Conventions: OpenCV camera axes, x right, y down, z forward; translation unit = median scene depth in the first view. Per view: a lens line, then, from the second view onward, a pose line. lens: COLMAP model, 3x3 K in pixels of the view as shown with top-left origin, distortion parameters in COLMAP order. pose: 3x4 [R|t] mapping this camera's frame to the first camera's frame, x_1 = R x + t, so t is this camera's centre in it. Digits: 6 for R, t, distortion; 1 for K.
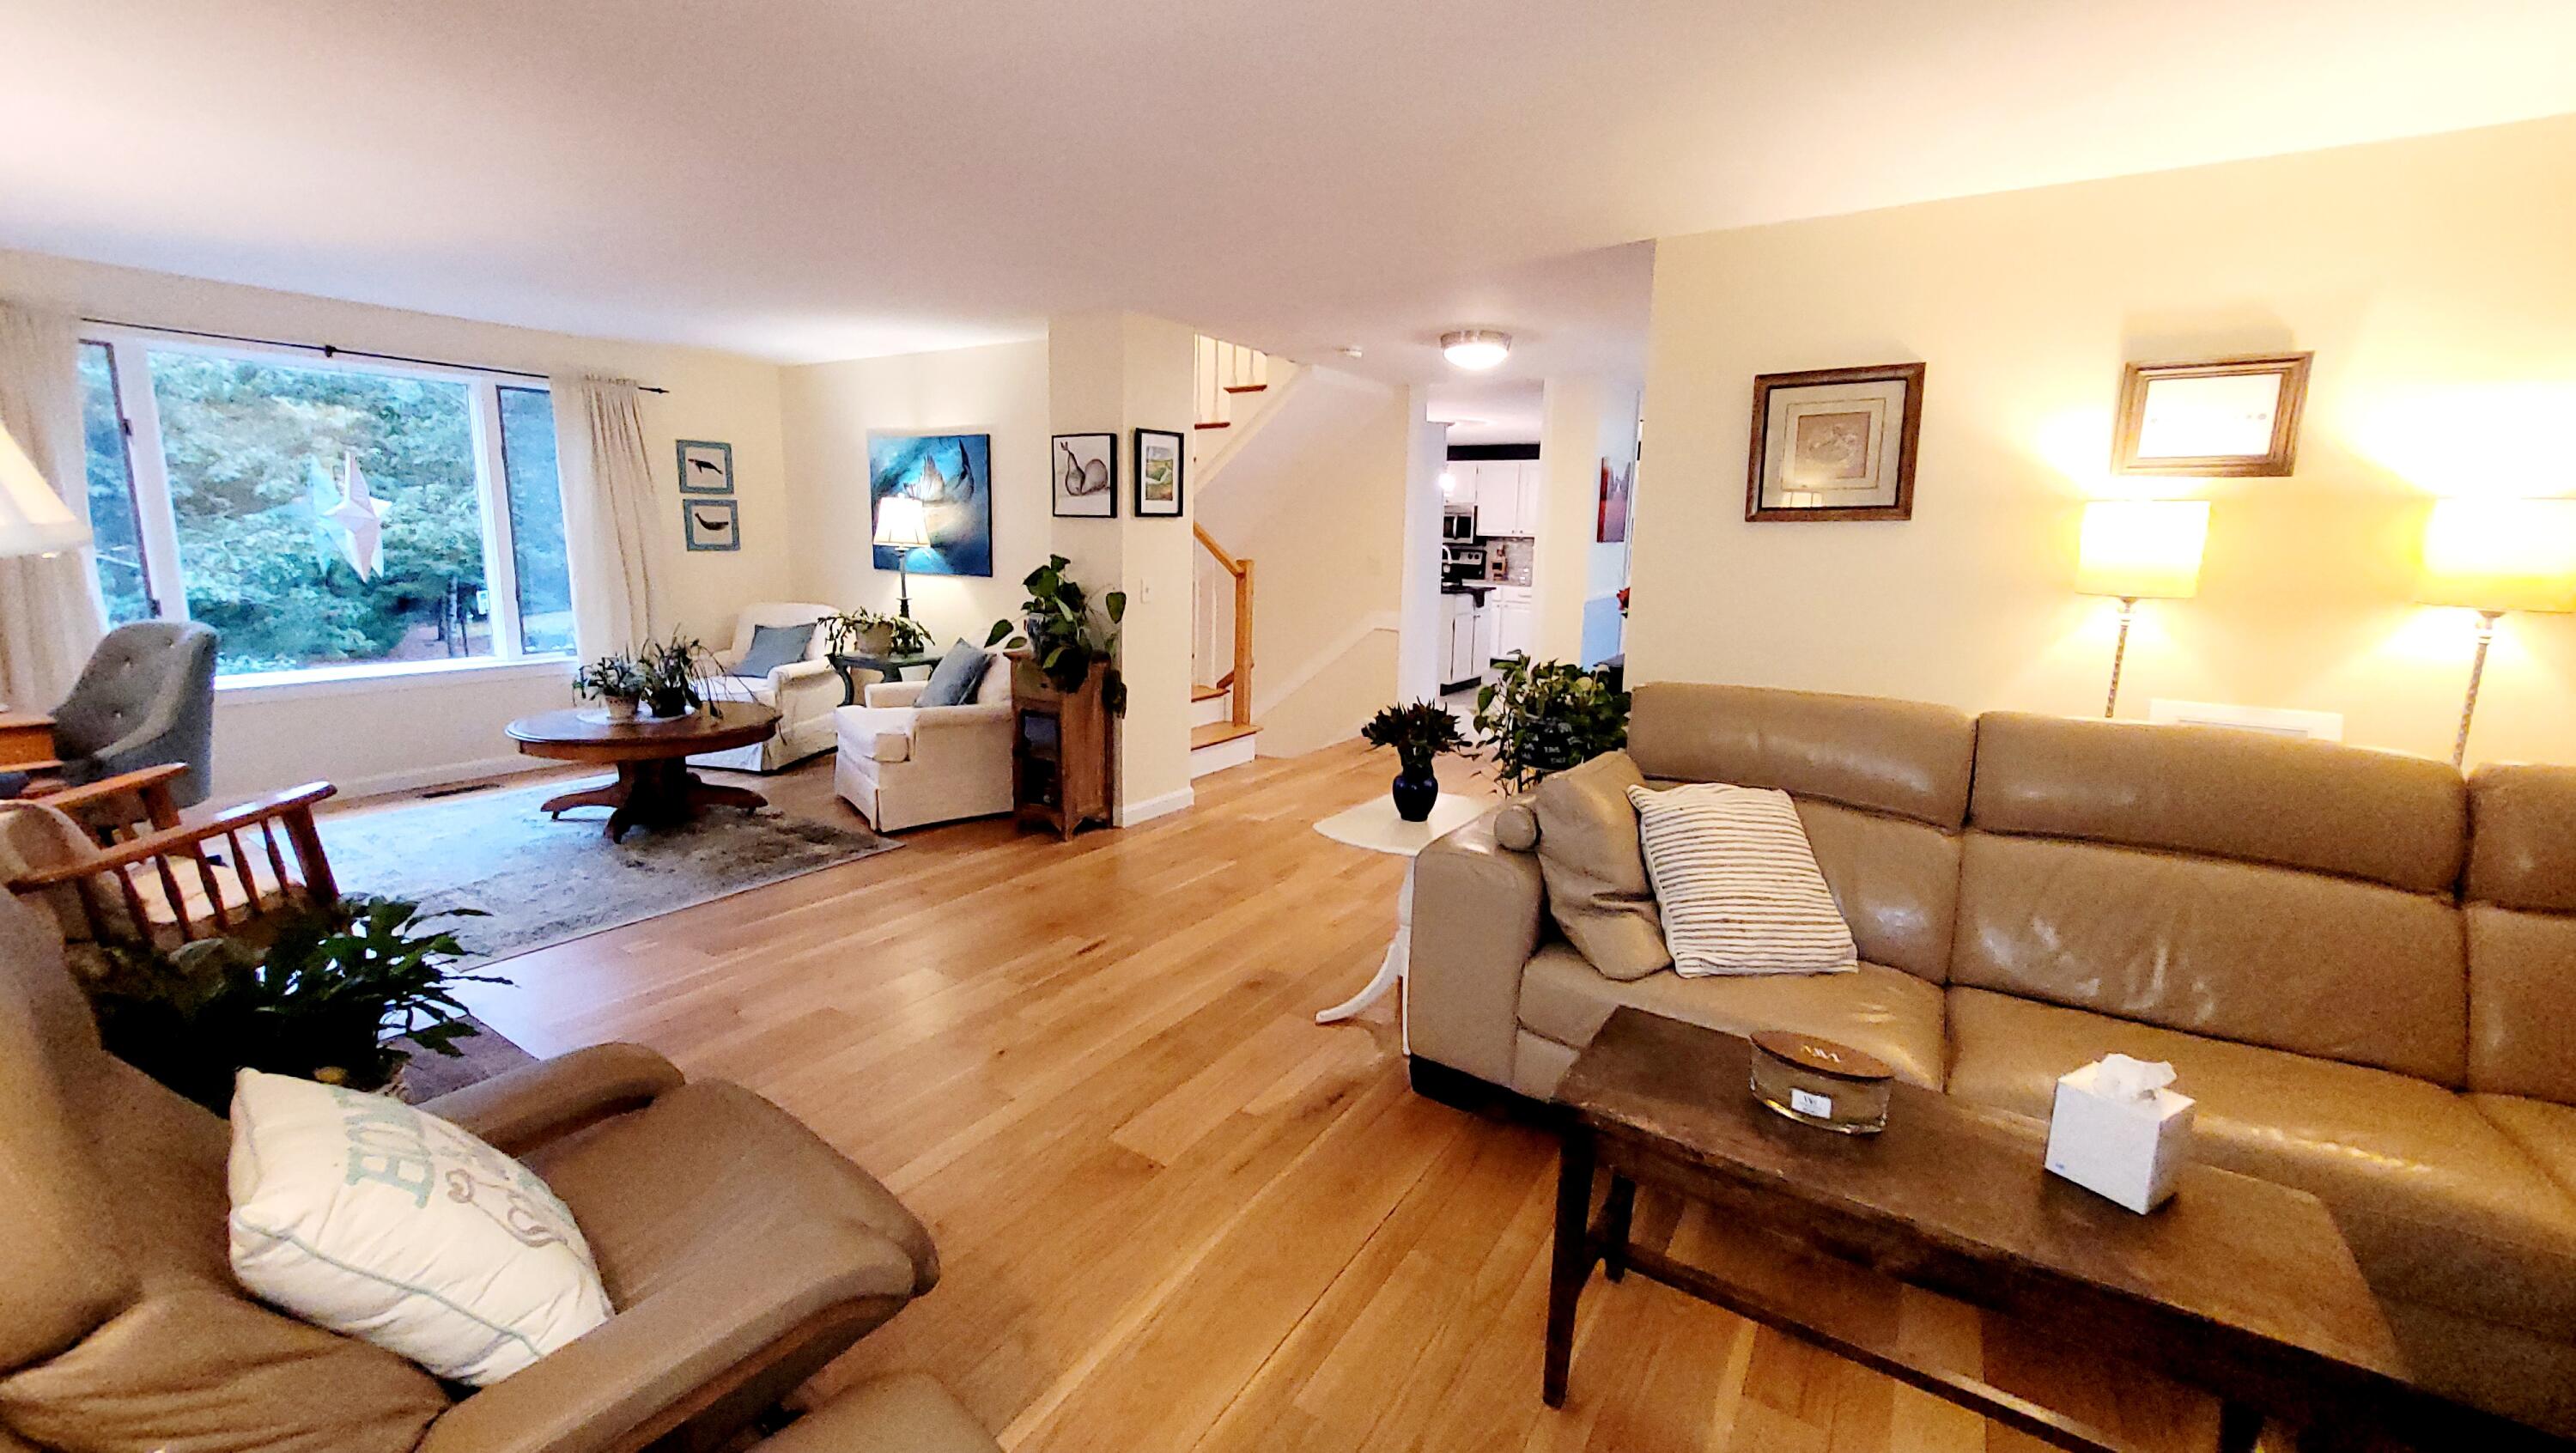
lens RADIAL K [[1010.9, 0, 1286.6], [0, 1010.9, 716.6], [0, 0, 1]] dist [-0.001757, 0.000176]
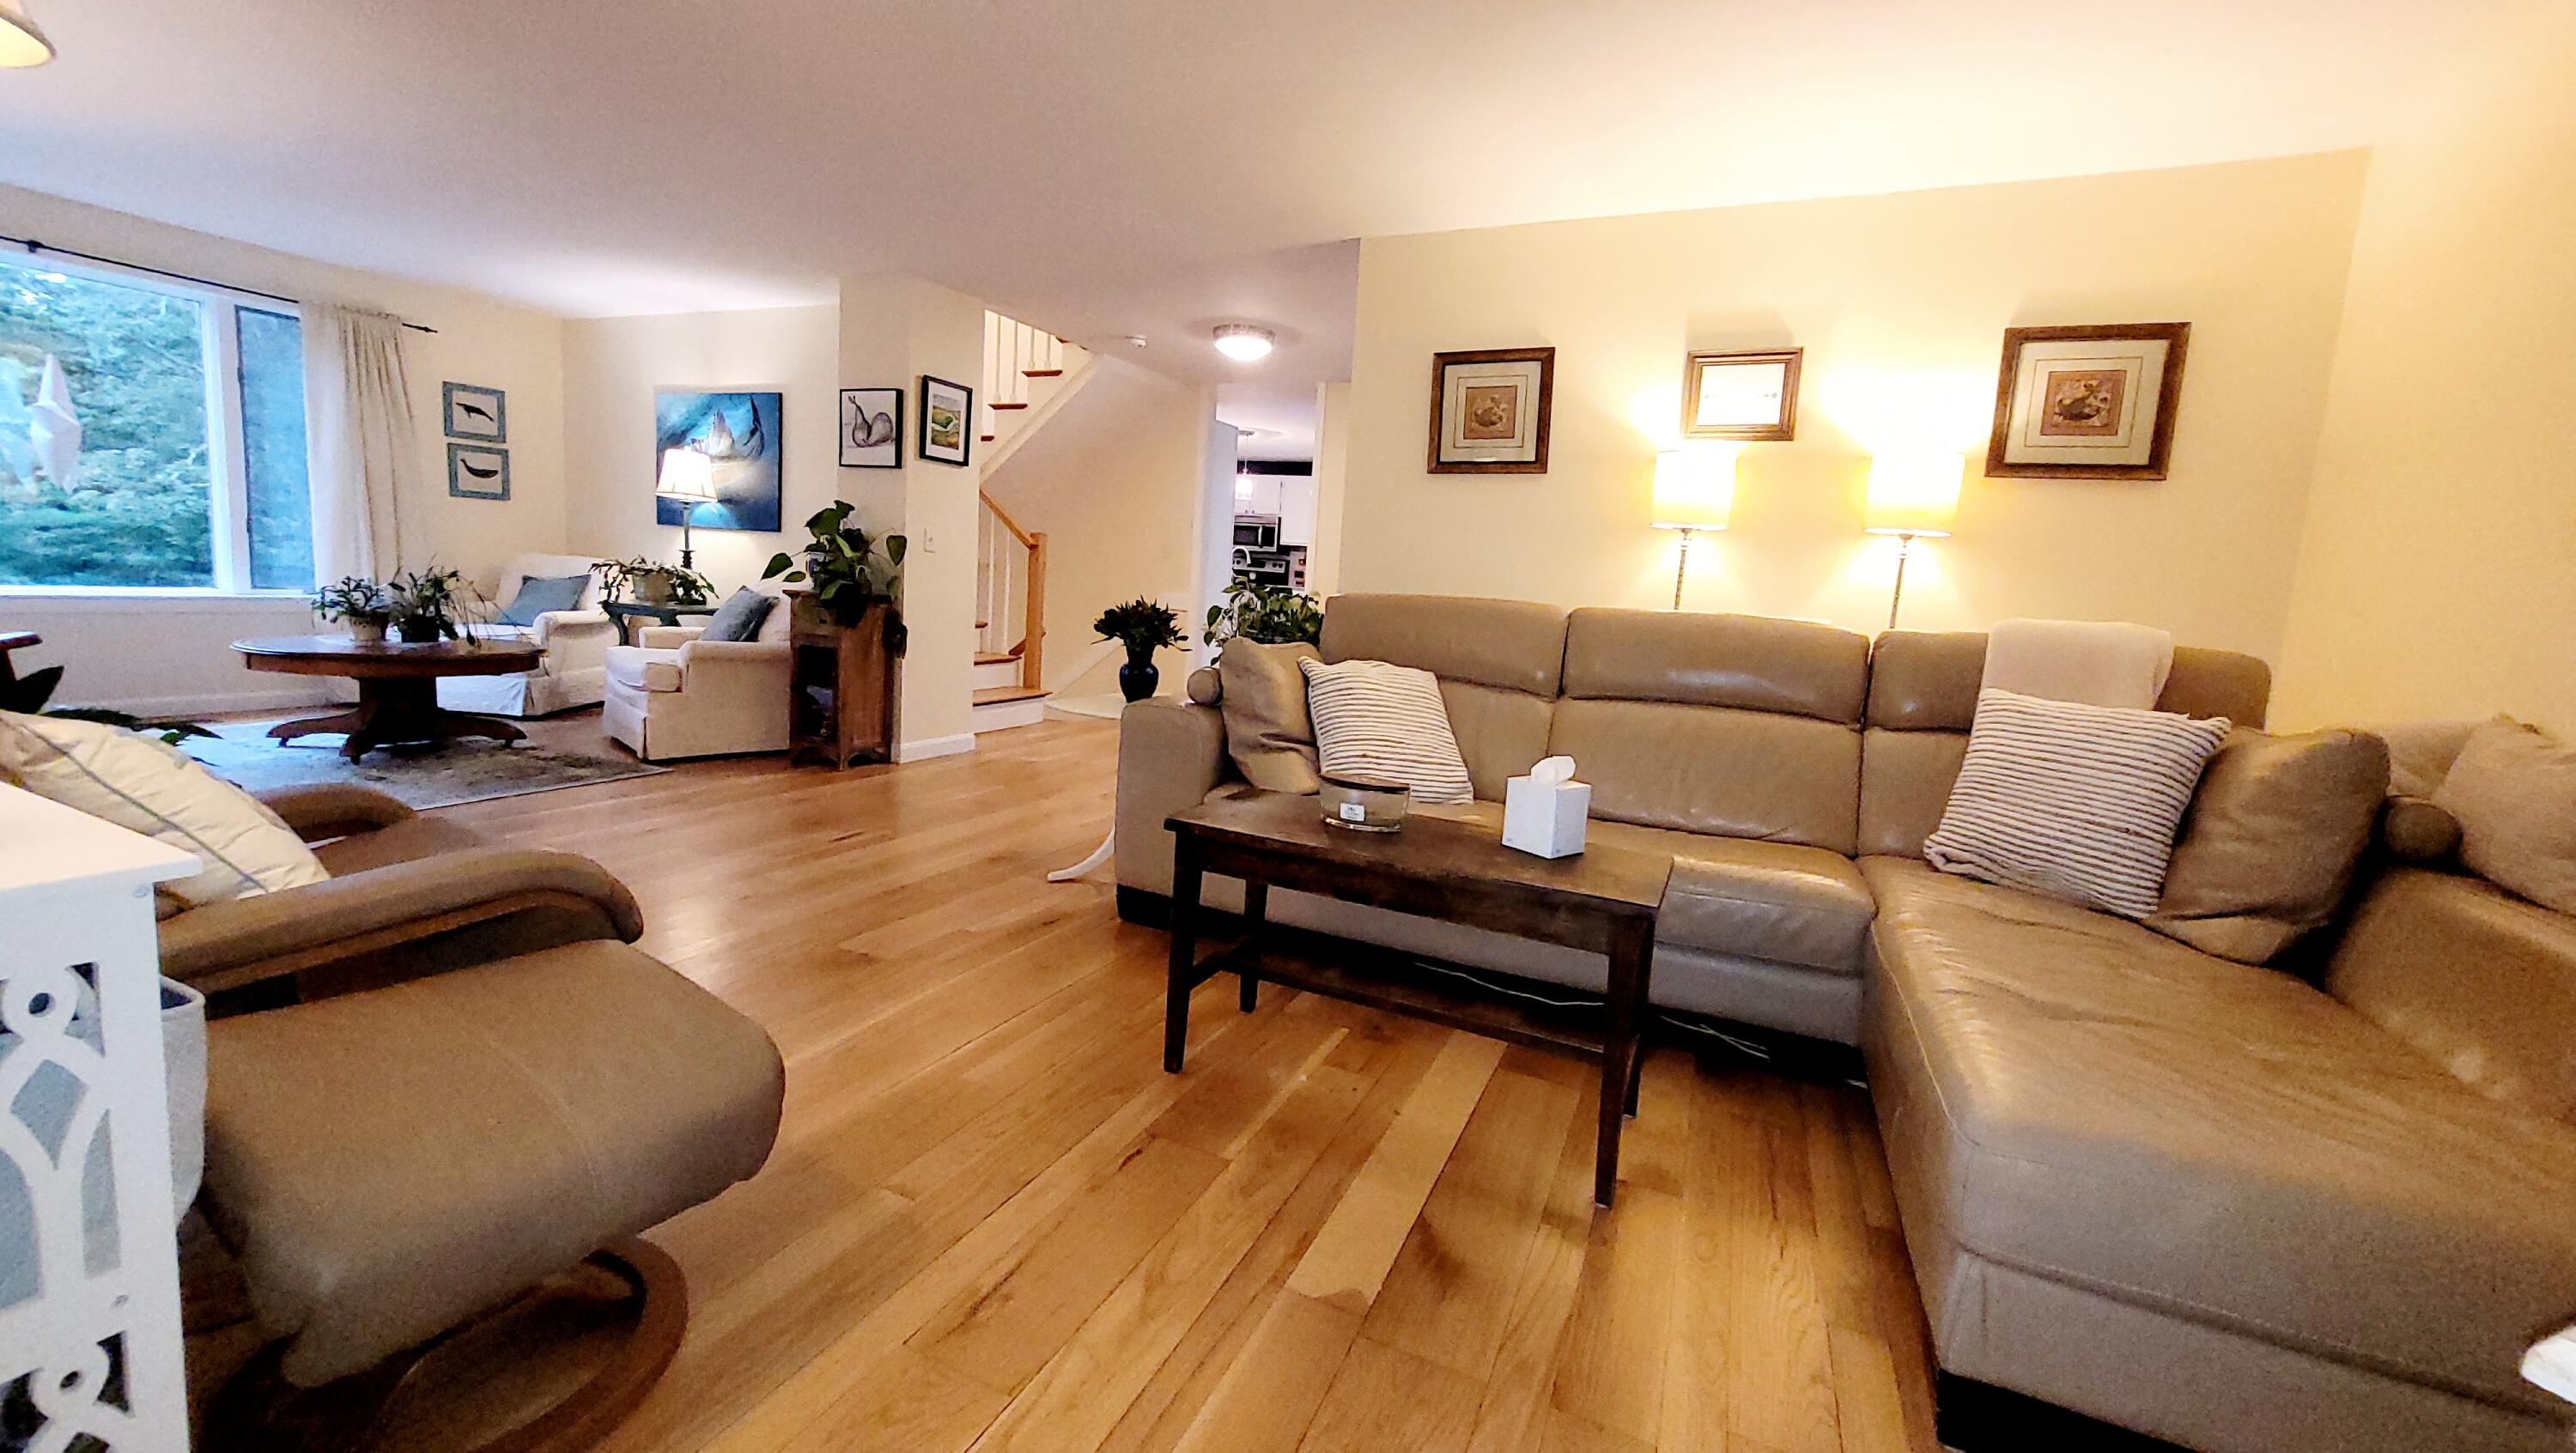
lens RADIAL K [[1010.9, 0, 1283.9], [0, 1010.9, 714.6], [0, 0, 1]] dist [-0.001757, 0.000176]
pose [[0.987370, 0.021243, 0.157003, 0.067452], [-0.015128, 0.999083, -0.040043, 0.097142], [-0.157710, 0.037162, 0.986786, -0.102021]]
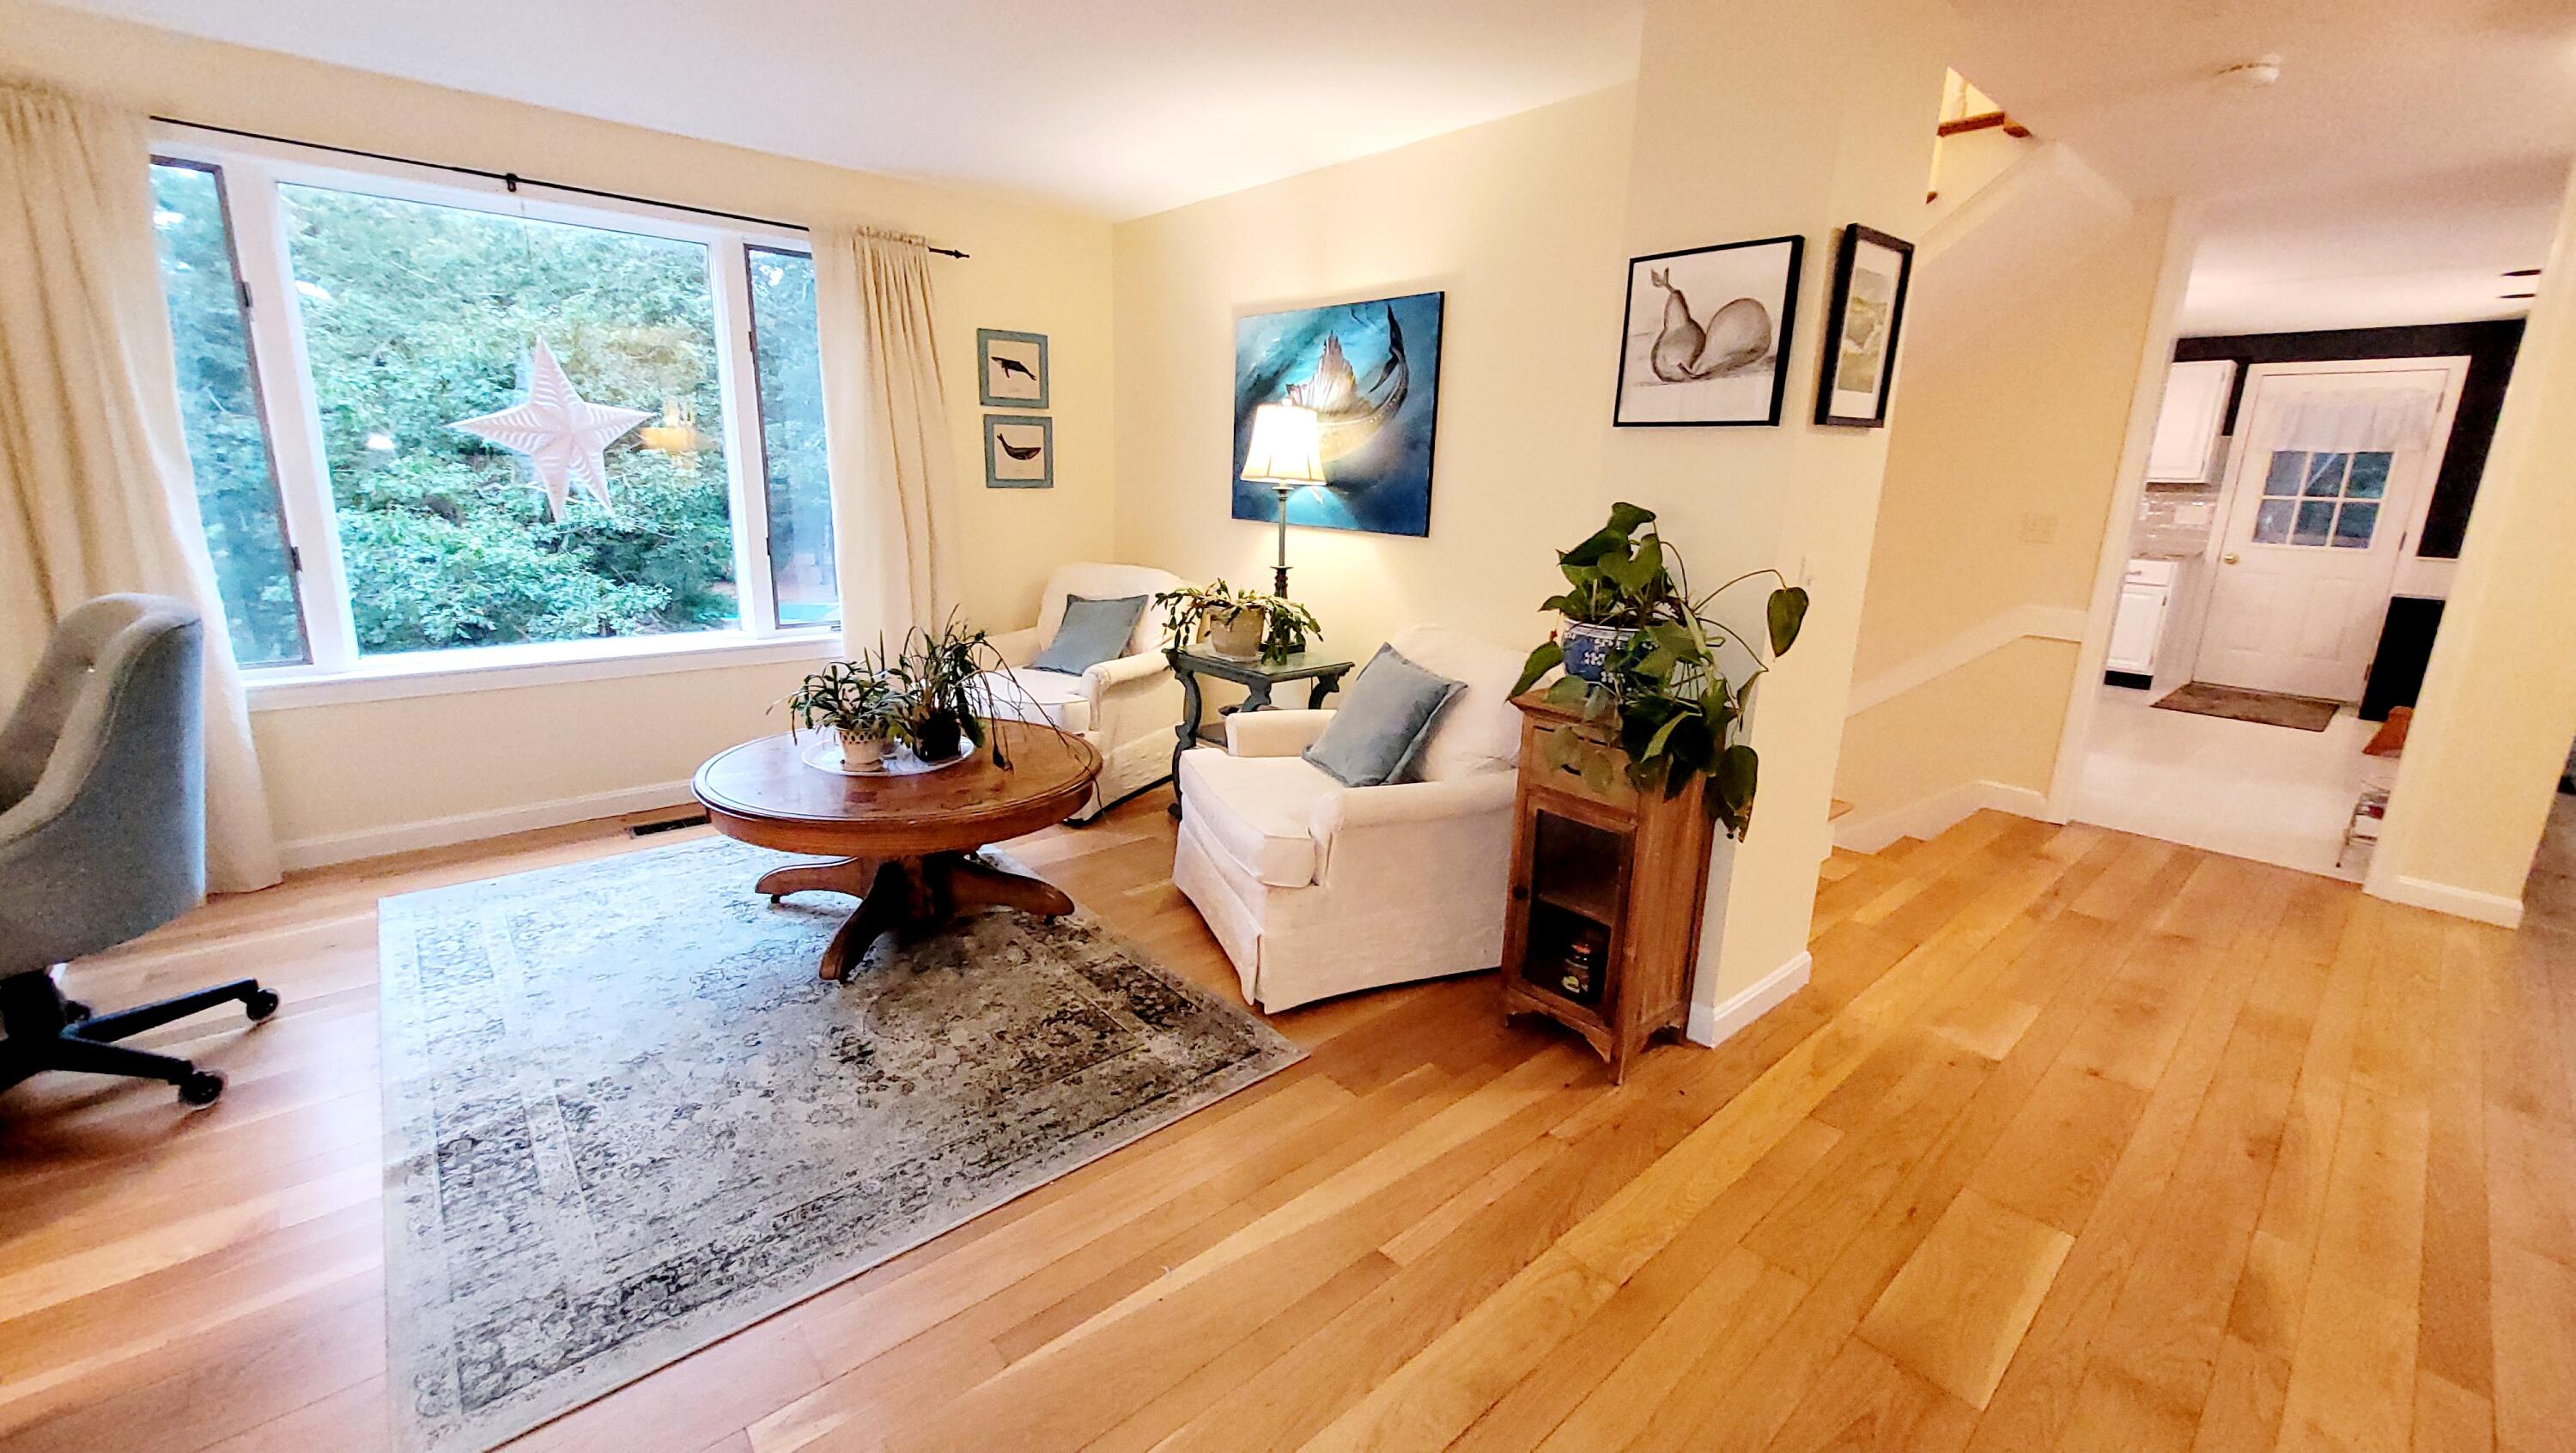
lens RADIAL K [[1010.9, 0, 1288.3], [0, 1010.9, 717.6], [0, 0, 1]] dist [-0.001757, 0.000176]
pose [[0.963786, 0.070116, -0.257293, -0.252952], [-0.056103, 0.996534, 0.061416, -0.076160], [0.260707, -0.044757, 0.964380, 0.473828]]
